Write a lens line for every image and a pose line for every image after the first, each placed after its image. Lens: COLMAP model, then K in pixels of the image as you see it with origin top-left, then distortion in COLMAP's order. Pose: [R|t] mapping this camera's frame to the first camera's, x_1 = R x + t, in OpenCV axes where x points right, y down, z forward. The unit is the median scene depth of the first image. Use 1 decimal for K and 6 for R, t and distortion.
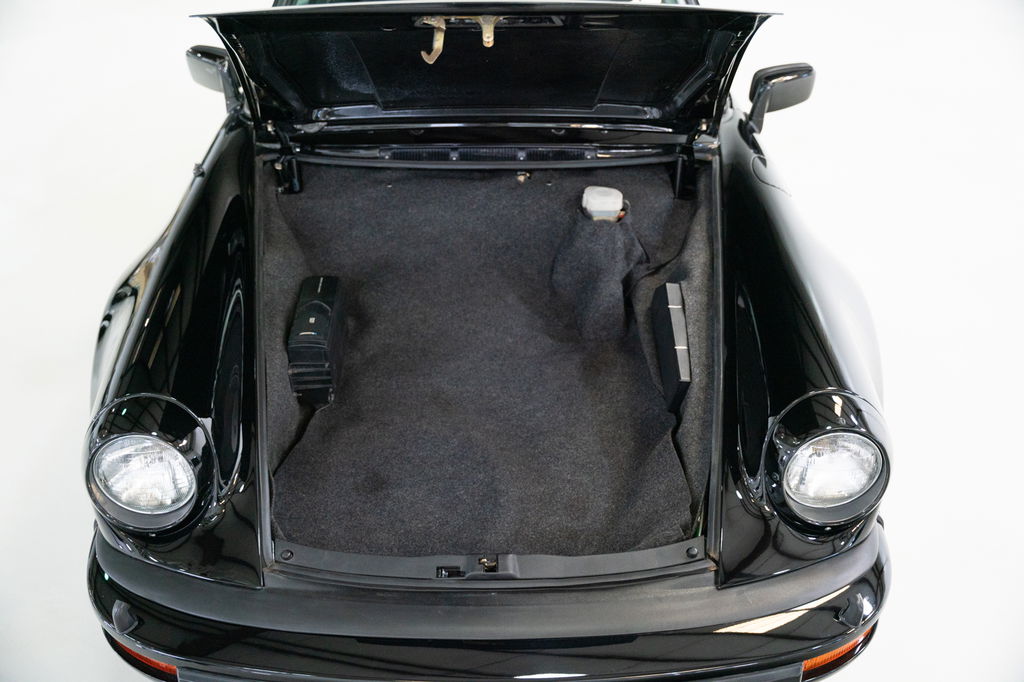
lens RADIAL K [[962.1, 0, 512.0], [0, 962.1, 341.0], [0, 0, 1]] dist [-0.008695, -0.003682]
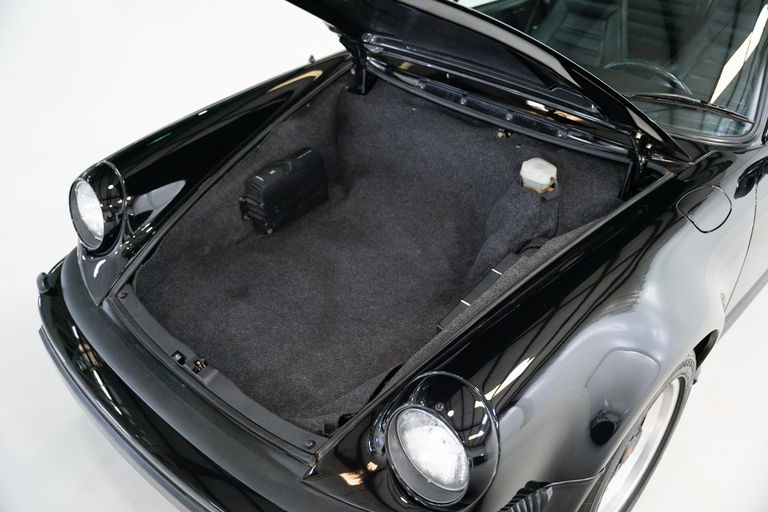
lens RADIAL K [[721.6, 0, 384.0], [0, 721.6, 256.0], [0, 0, 1]] dist [-0.008695, -0.003682]
pose [[0.726250, 0.397129, -0.561115, 0.463697], [-0.393411, 0.909473, 0.134487, -0.098539], [0.563727, 0.123078, 0.816739, 0.225250]]
